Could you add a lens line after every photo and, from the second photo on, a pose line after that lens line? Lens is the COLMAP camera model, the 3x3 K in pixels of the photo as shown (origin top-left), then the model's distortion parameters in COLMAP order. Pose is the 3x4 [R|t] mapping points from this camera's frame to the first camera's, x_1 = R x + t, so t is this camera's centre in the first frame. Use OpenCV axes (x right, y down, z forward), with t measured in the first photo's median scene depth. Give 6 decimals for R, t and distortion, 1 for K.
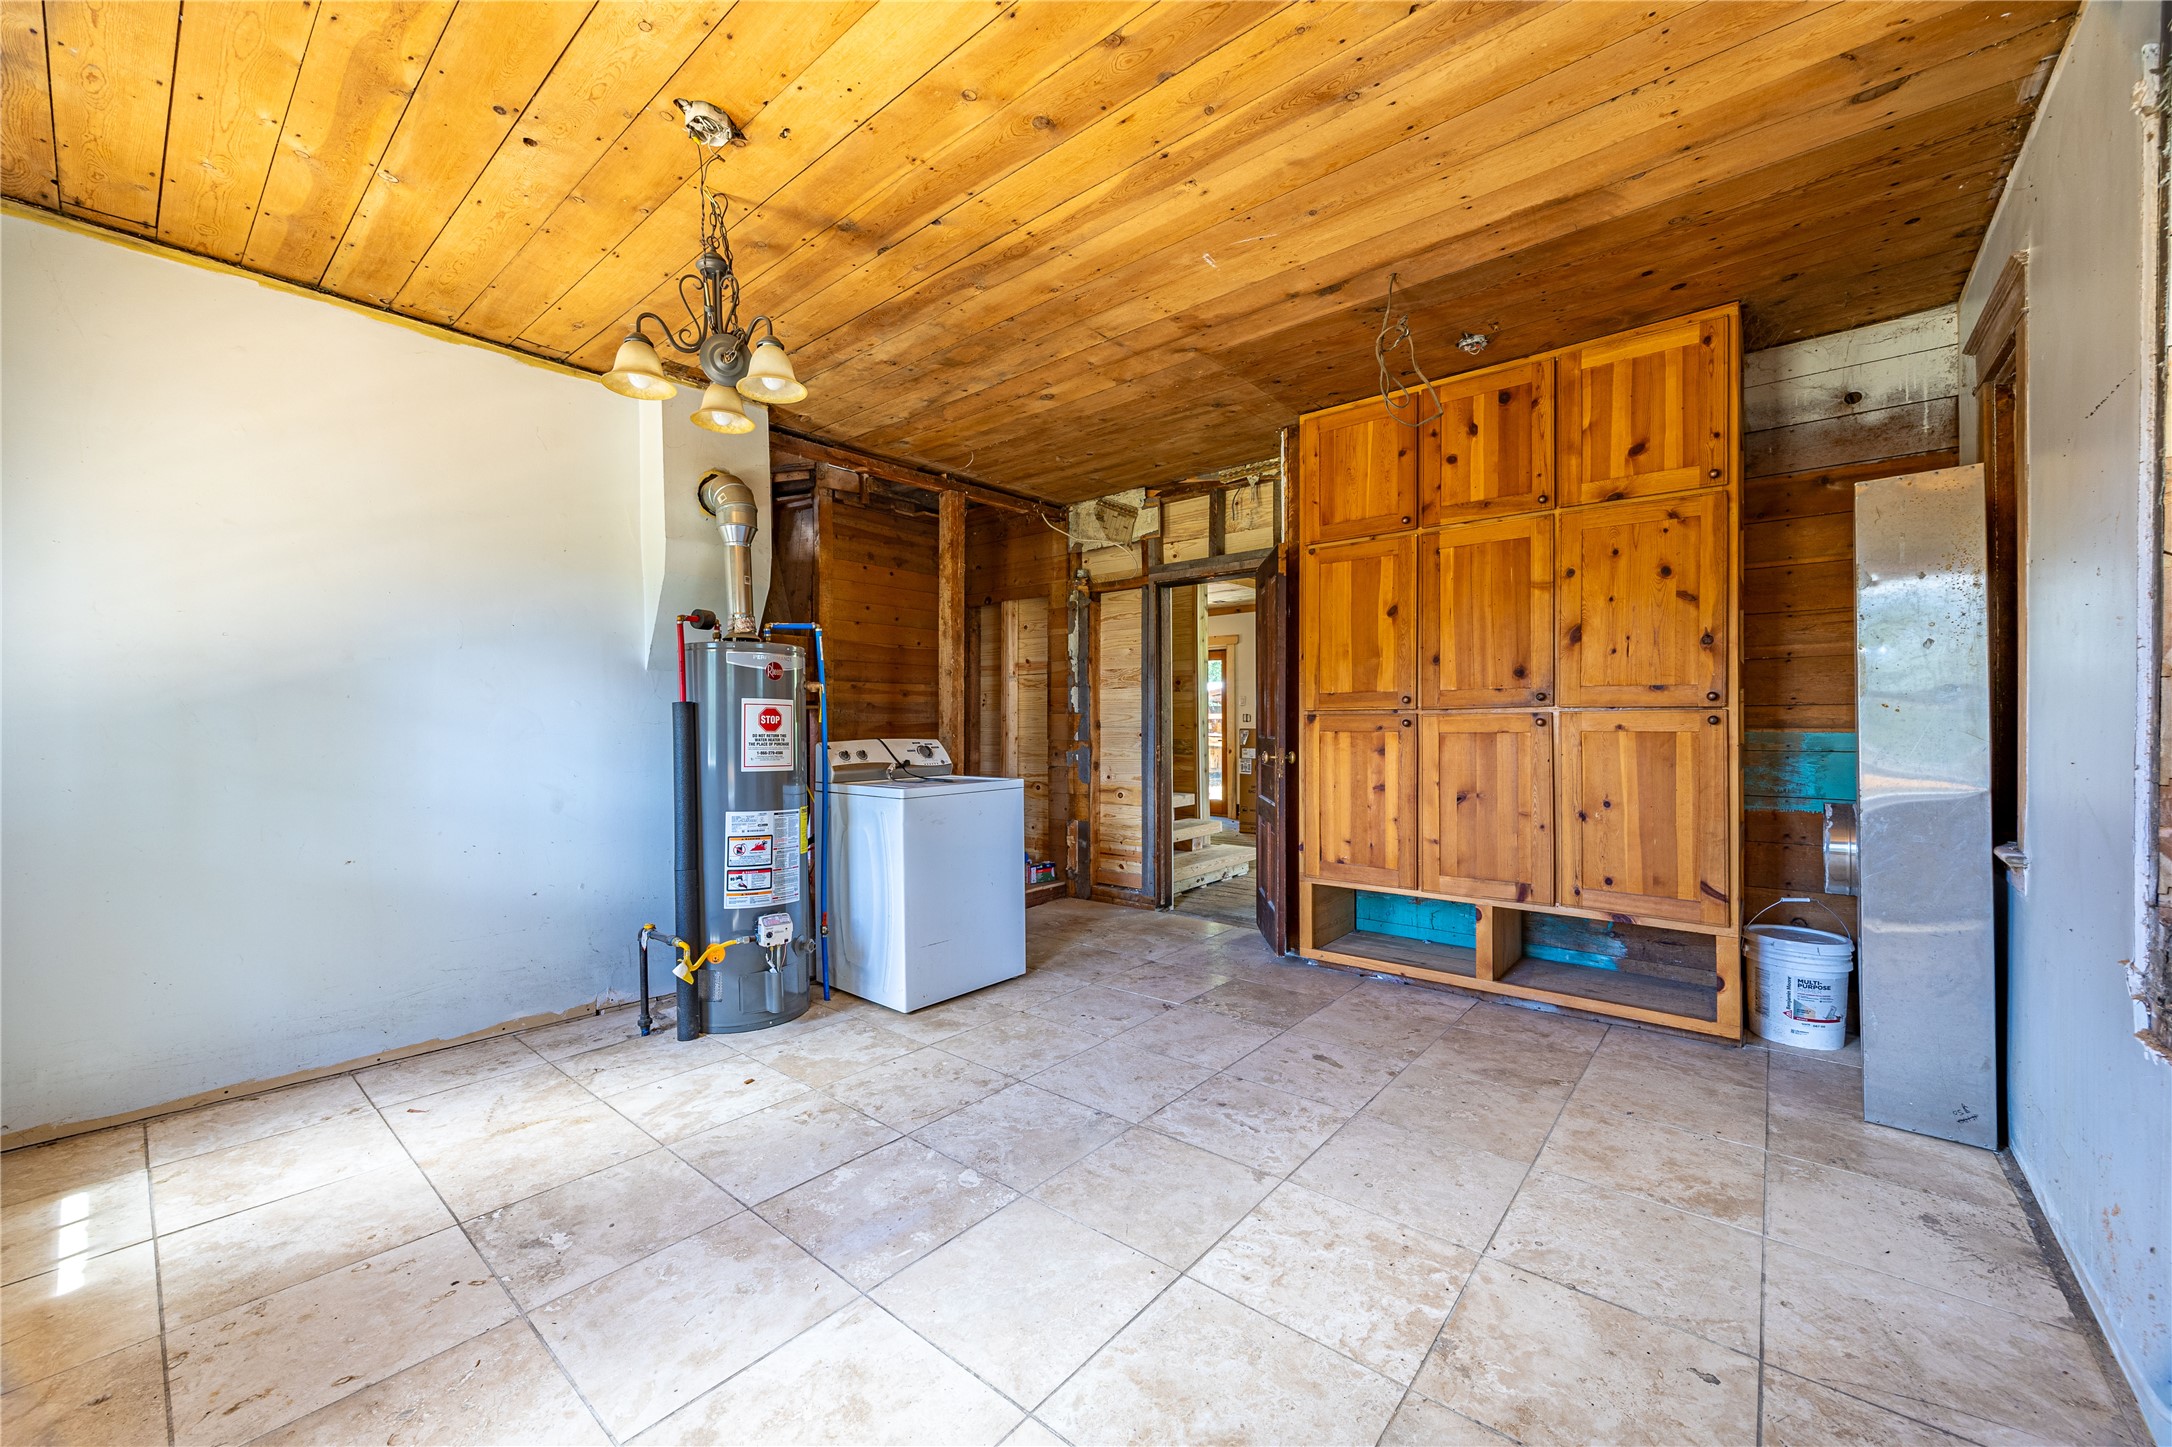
lens RADIAL K [[823.4, 0, 1086.8], [0, 823.4, 727.0], [0, 0, 1]] dist [-0.003249, -0.000261]
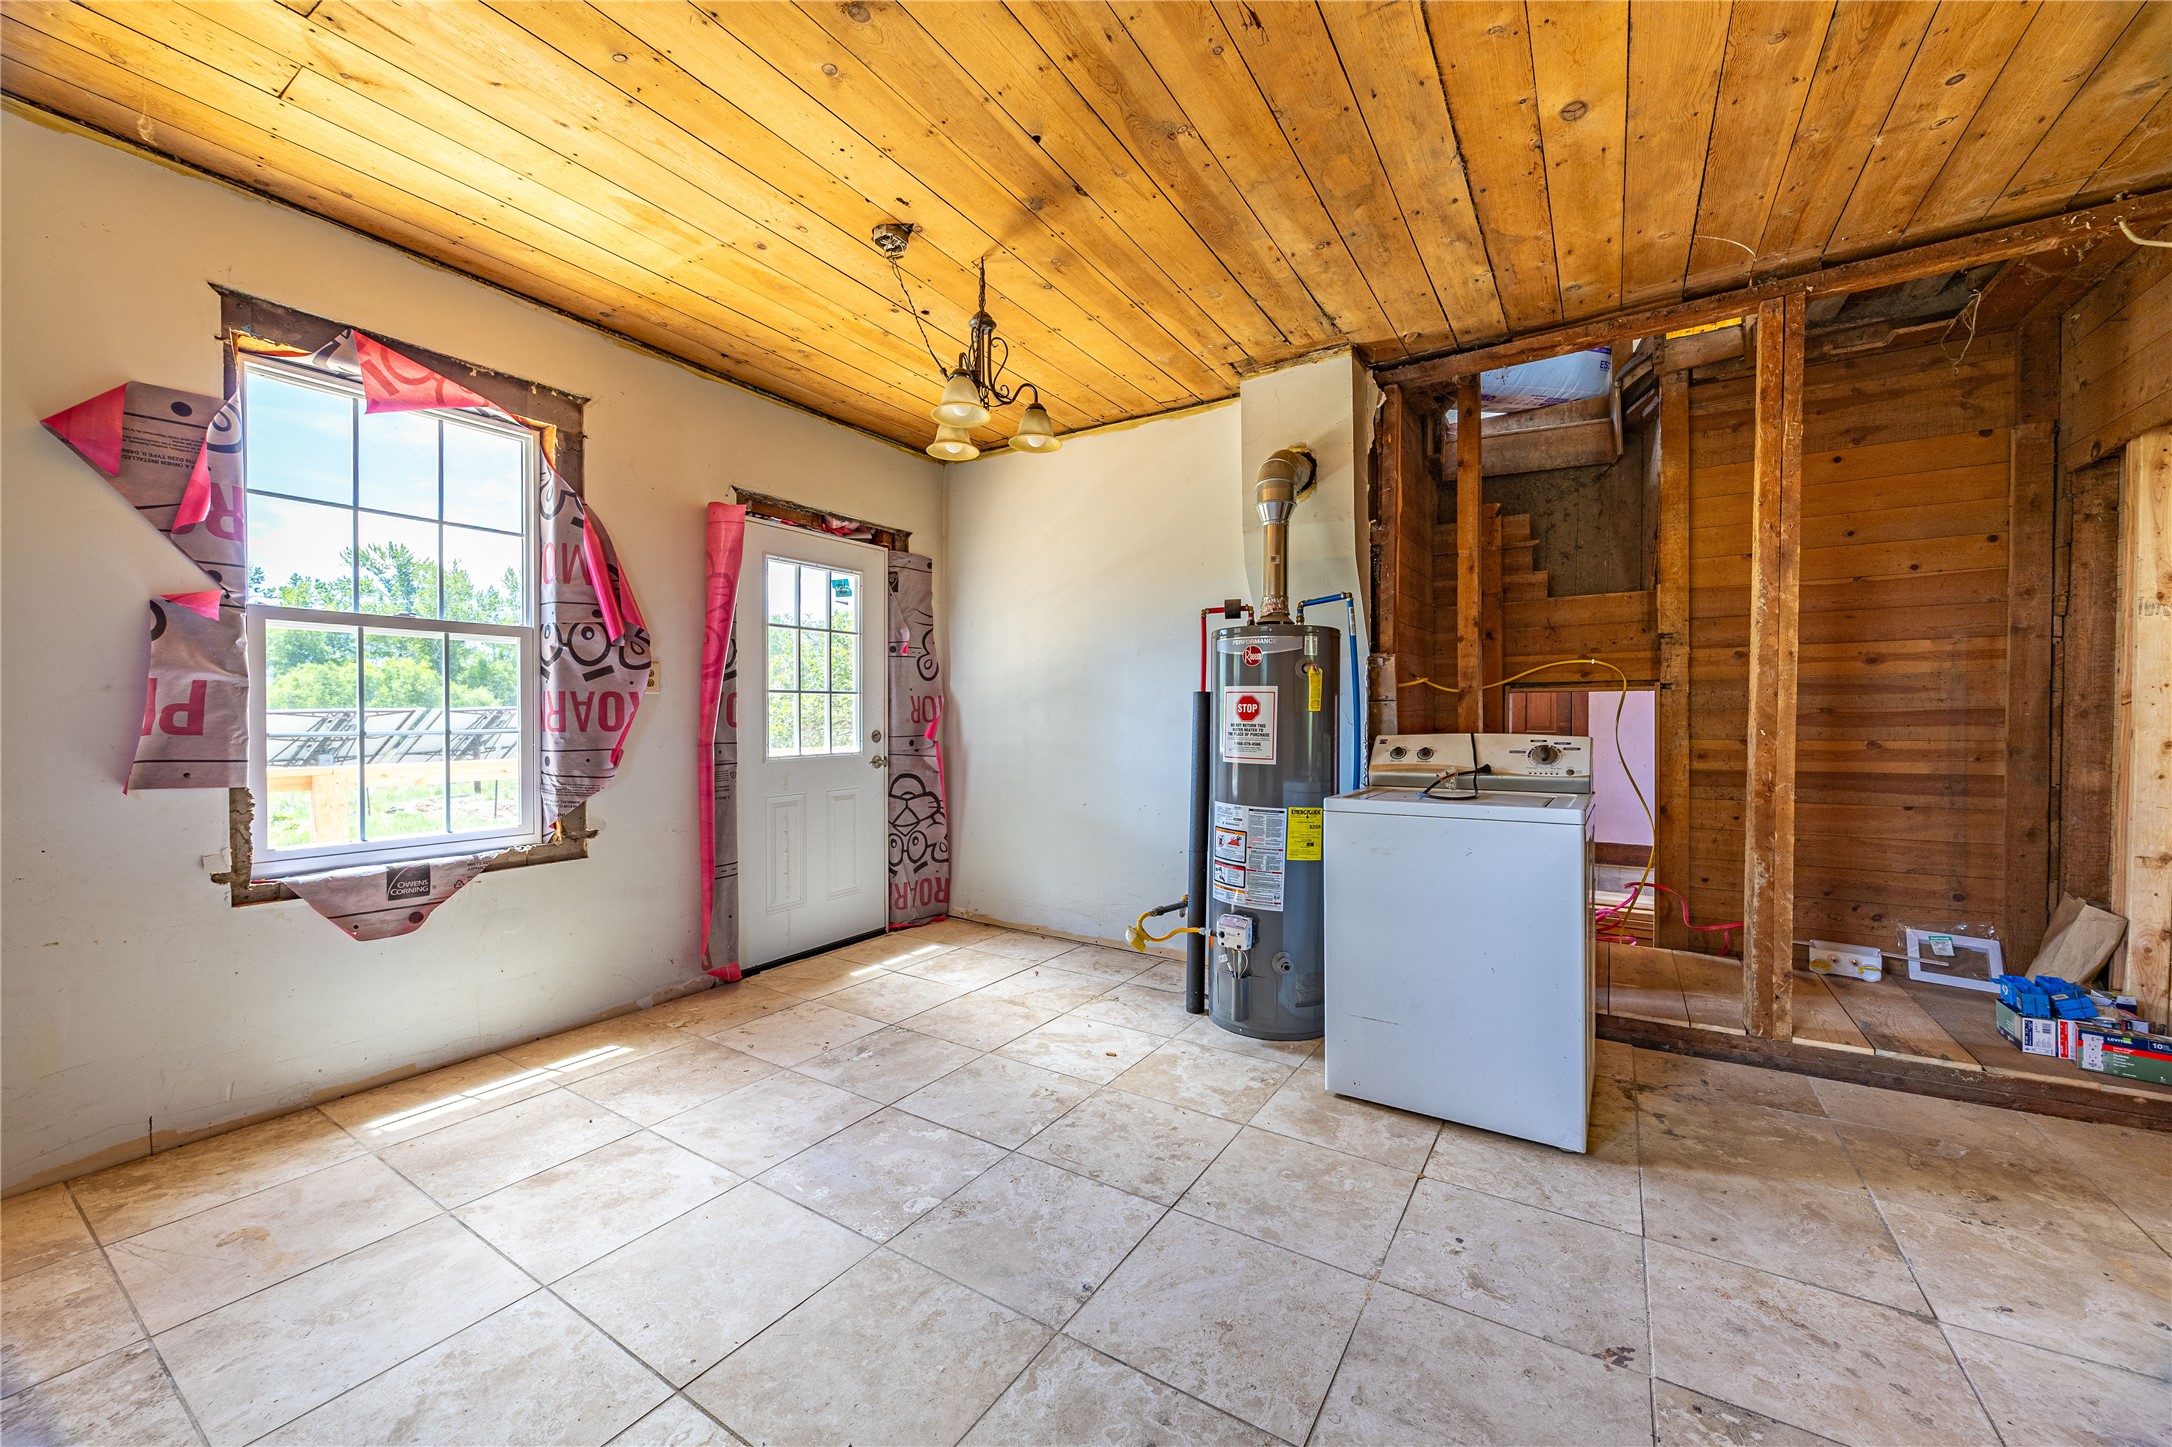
lens RADIAL K [[823.4, 0, 1082.8], [0, 823.4, 726.0], [0, 0, 1]] dist [-0.003249, -0.000261]
pose [[0.126500, 0.015986, -0.991838, 0.575904], [-0.001950, 0.999872, 0.015867, -0.003610], [0.991965, -0.000073, 0.126515, 0.773951]]
